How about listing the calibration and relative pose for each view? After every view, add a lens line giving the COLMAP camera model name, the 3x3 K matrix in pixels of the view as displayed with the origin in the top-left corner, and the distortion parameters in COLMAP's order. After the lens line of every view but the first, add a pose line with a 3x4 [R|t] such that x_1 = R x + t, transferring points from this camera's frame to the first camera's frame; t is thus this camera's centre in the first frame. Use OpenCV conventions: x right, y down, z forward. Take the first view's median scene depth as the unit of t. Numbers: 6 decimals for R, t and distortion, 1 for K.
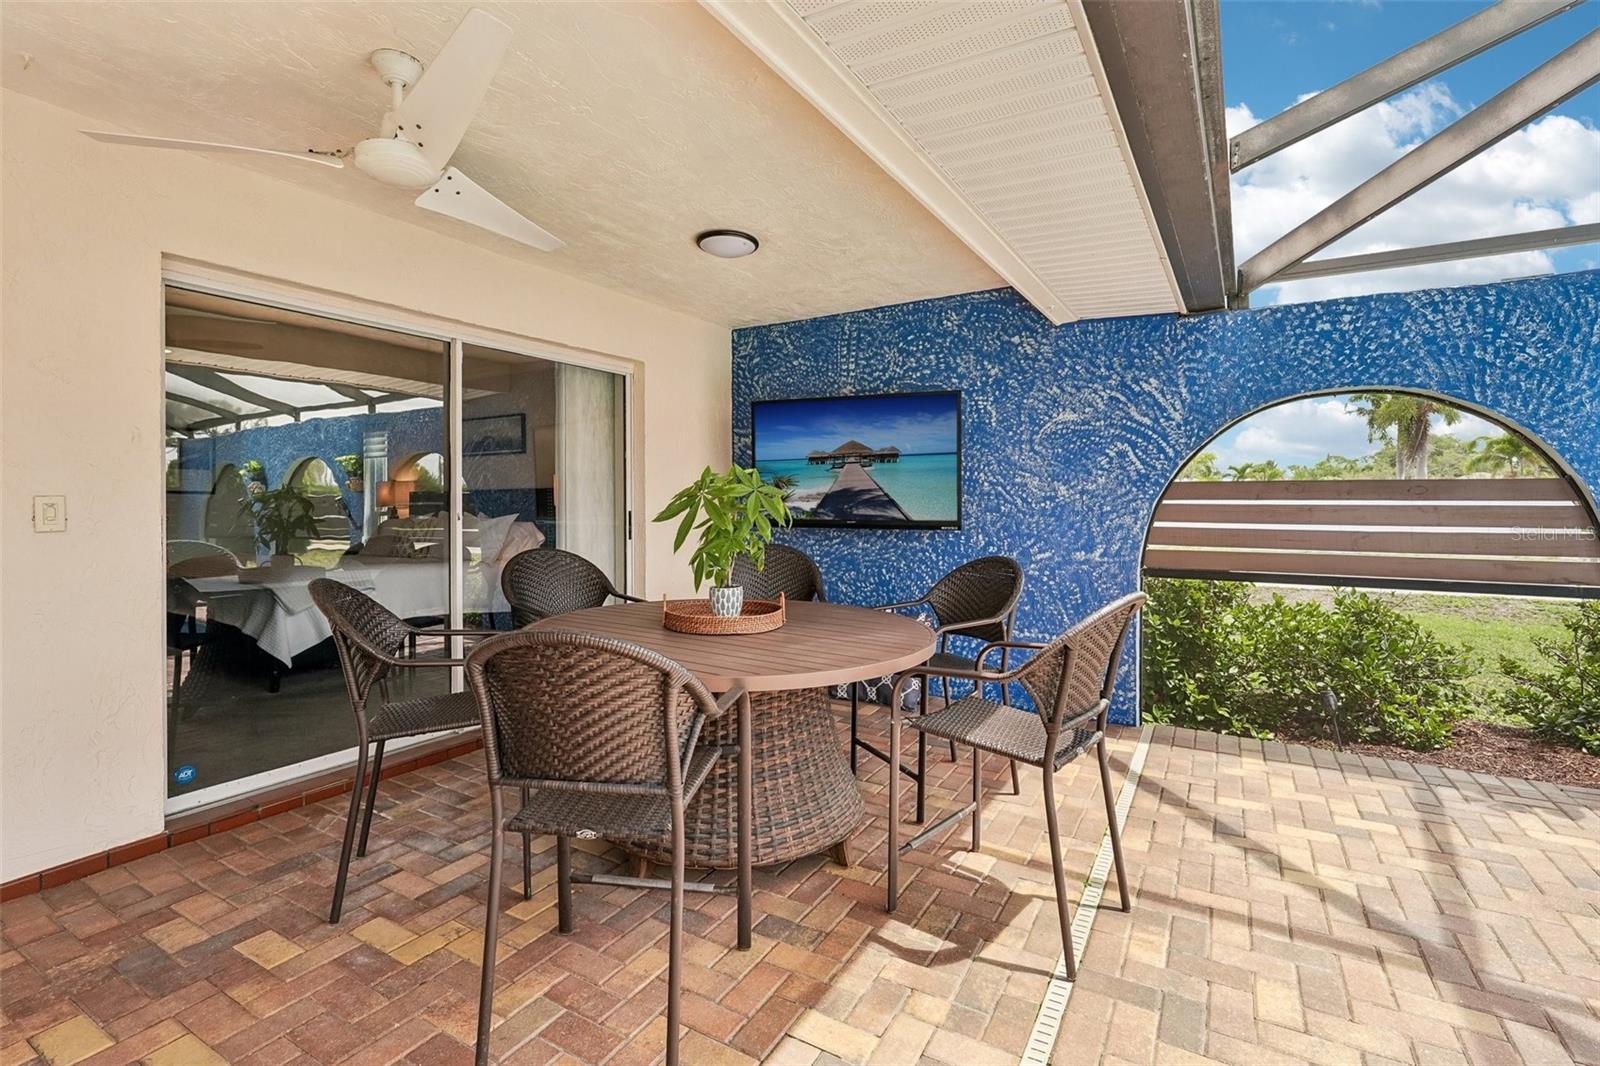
lens RADIAL K [[729.0, 0, 771.9], [0, 729.0, 493.6], [0, 0, 1]] dist [-0.018400, 0.000462]
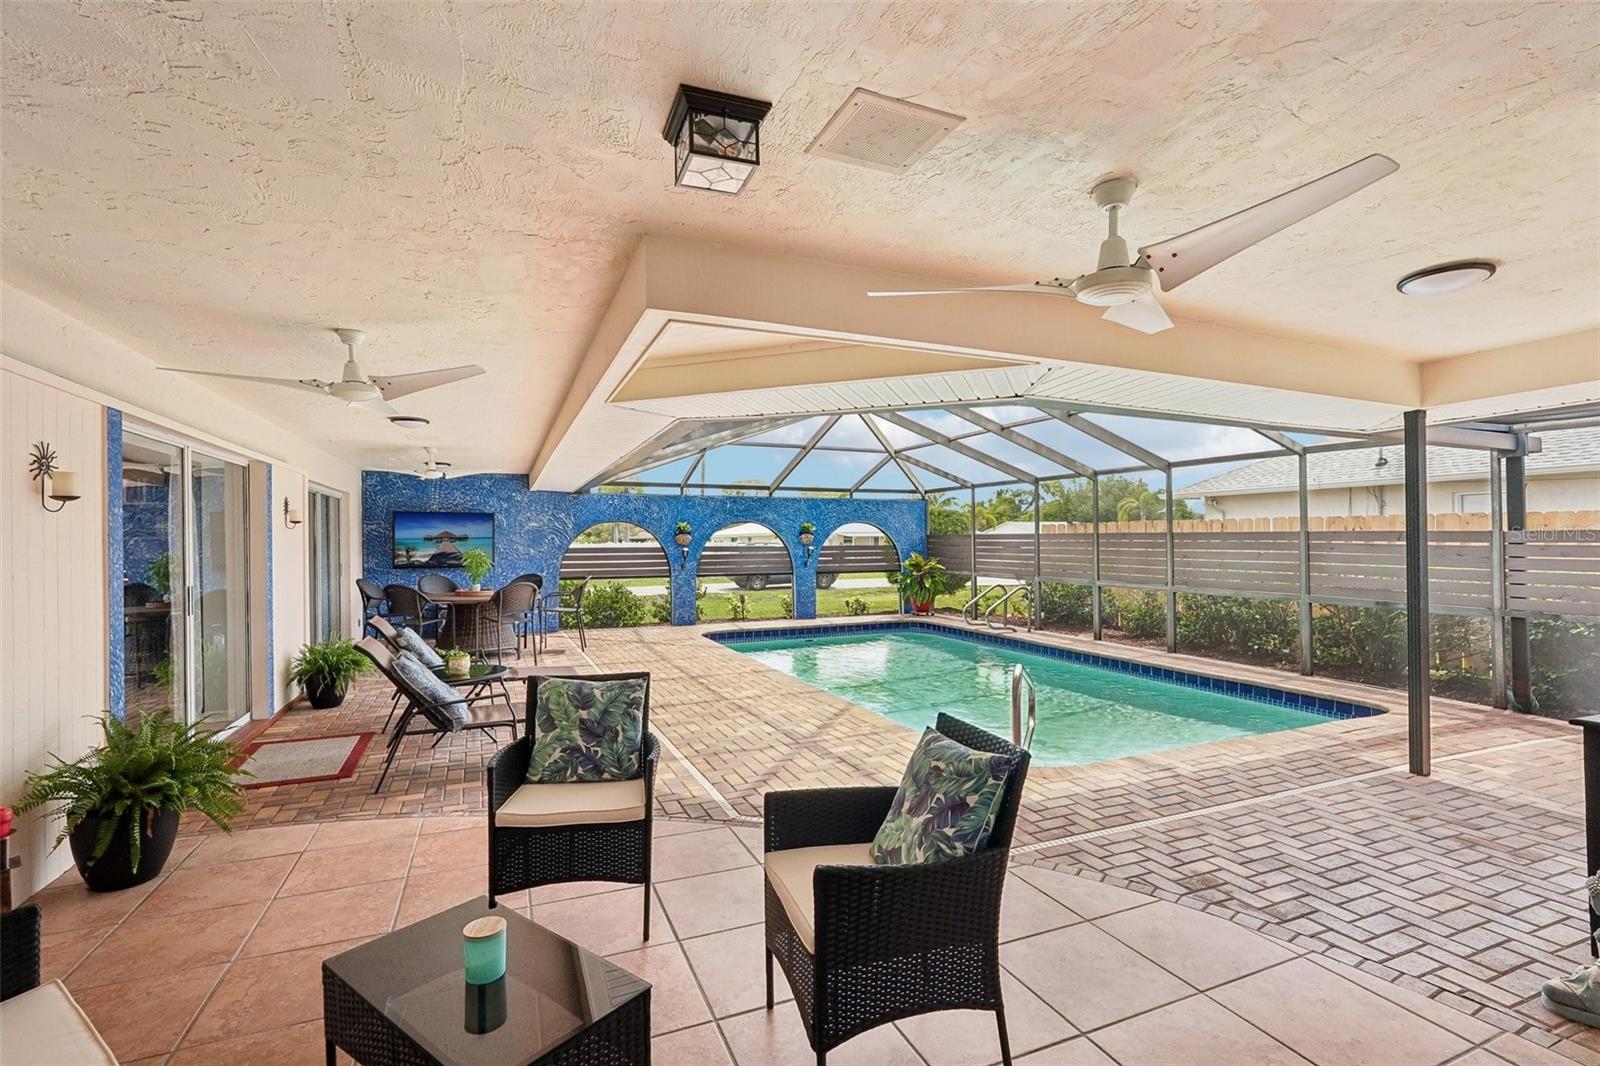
lens RADIAL K [[729.0, 0, 792.3], [0, 729.0, 541.9], [0, 0, 1]] dist [-0.018400, 0.000462]
pose [[0.571893, -0.000108, 0.820328, -1.195525], [0.011055, 0.999910, -0.007576, -0.008423], [-0.820254, 0.013401, 0.571843, -1.275204]]
